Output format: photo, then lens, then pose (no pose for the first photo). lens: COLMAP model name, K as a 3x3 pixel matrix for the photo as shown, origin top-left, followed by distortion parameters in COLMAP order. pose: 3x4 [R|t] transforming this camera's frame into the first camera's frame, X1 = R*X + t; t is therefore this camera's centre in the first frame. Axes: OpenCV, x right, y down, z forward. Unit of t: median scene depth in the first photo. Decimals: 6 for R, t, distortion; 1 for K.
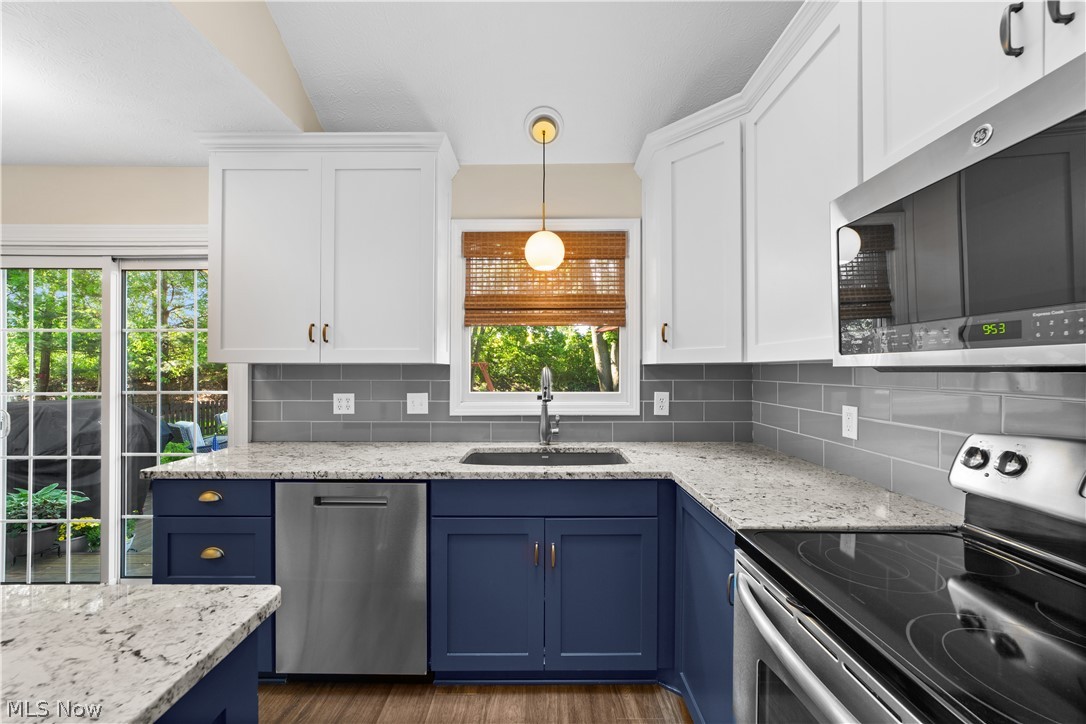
lens RADIAL K [[416.7, 0, 538.5], [0, 416.7, 367.6], [0, 0, 1]] dist [-0.020067, 0.008837]
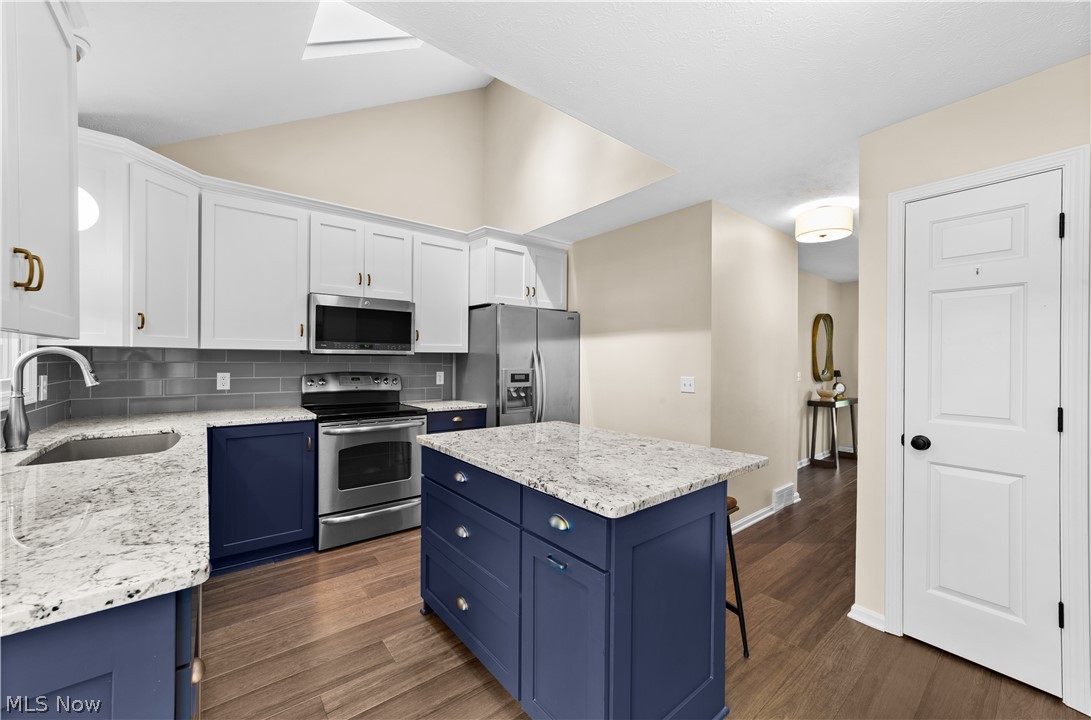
lens RADIAL K [[416.1, 0, 530.3], [0, 416.1, 361.0], [0, 0, 1]] dist [-0.000420, 0.000054]
pose [[-0.607908, -0.005015, 0.793992, -1.147599], [-0.010176, 0.999947, -0.001476, 0.018924], [-0.793942, -0.008977, -0.607927, 0.731862]]
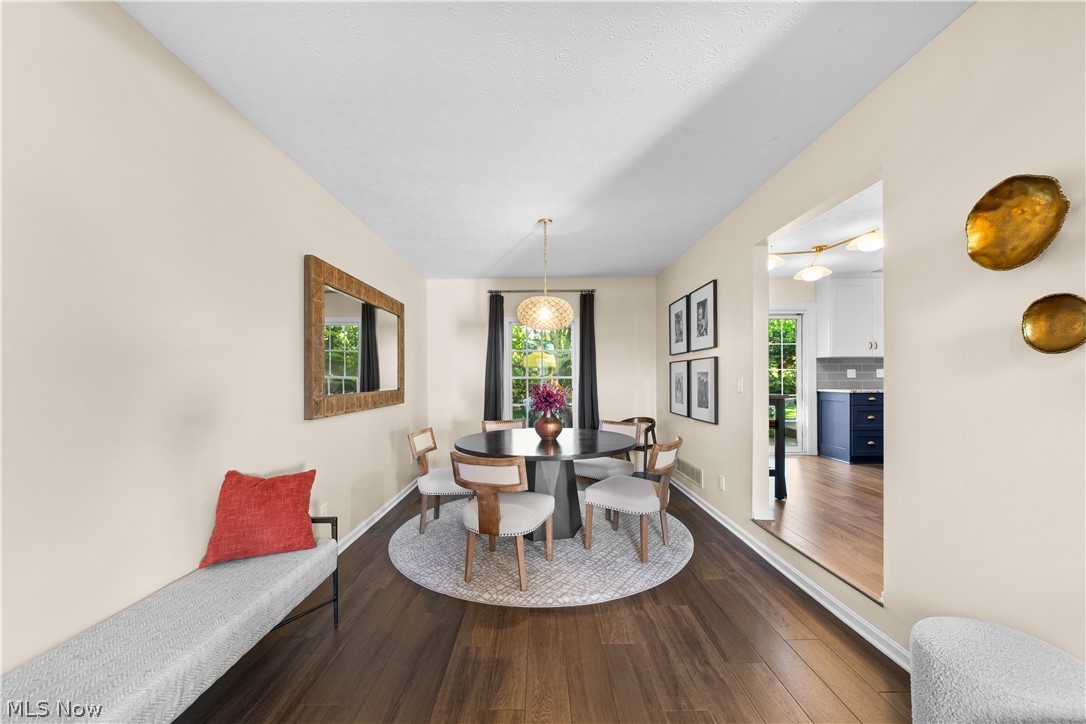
lens RADIAL K [[423.6, 0, 545.7], [0, 423.6, 381.9], [0, 0, 1]] dist [-0.001804, 0.008839]
pose [[0.999789, -0.004592, 0.020017, -2.464508], [0.004404, 0.999946, 0.009425, 0.109865], [-0.020059, -0.009335, 0.999755, -1.583465]]
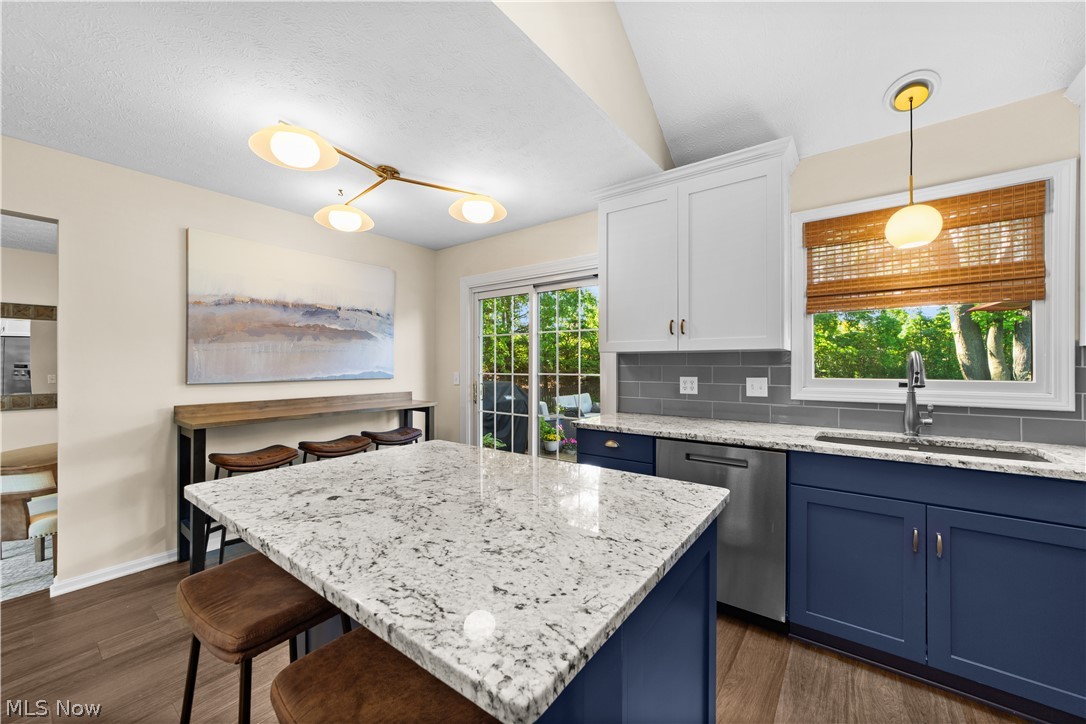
lens RADIAL K [[414.6, 0, 540.8], [0, 414.6, 362.0], [0, 0, 1]] dist [-0.019405, 0.008744]
pose [[0.797685, -0.003324, -0.603065, -0.092146], [0.001684, 0.999993, -0.003284, 0.023441], [0.603072, 0.001604, 0.797685, -0.223460]]
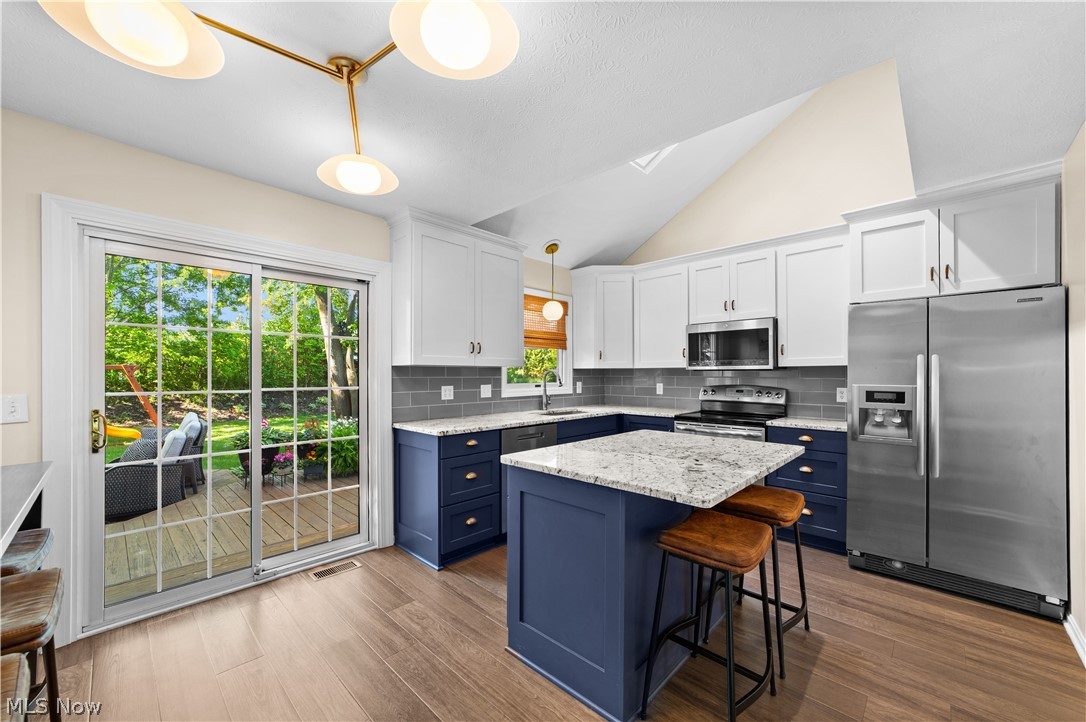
lens RADIAL K [[416.7, 0, 538.5], [0, 416.7, 366.6], [0, 0, 1]] dist [-0.020067, 0.008837]
pose [[0.692235, 0.013137, 0.721553, -1.392499], [-0.002526, 0.999872, -0.015781, 0.015598], [-0.721668, 0.009101, 0.692180, -0.300849]]
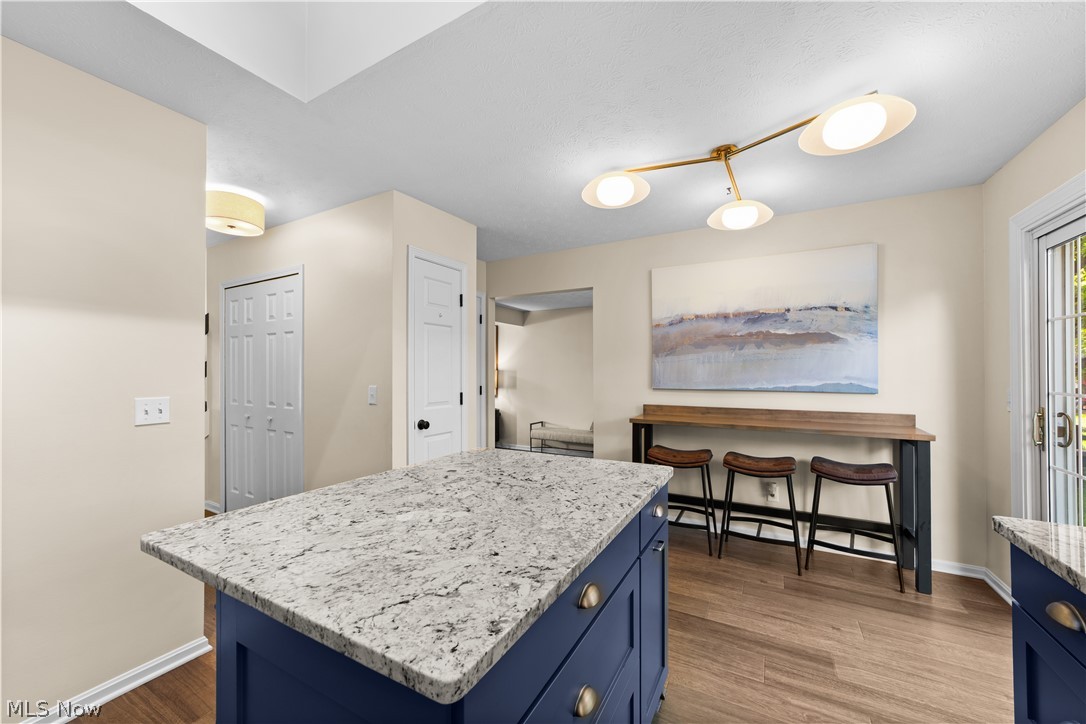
lens RADIAL K [[416.7, 0, 538.5], [0, 416.7, 367.6], [0, 0, 1]] dist [-0.020067, 0.008837]
pose [[-0.485892, -0.008258, -0.873980, -0.043487], [0.002793, 0.999936, -0.011001, 0.017838], [0.874014, -0.007787, -0.485838, 0.510189]]
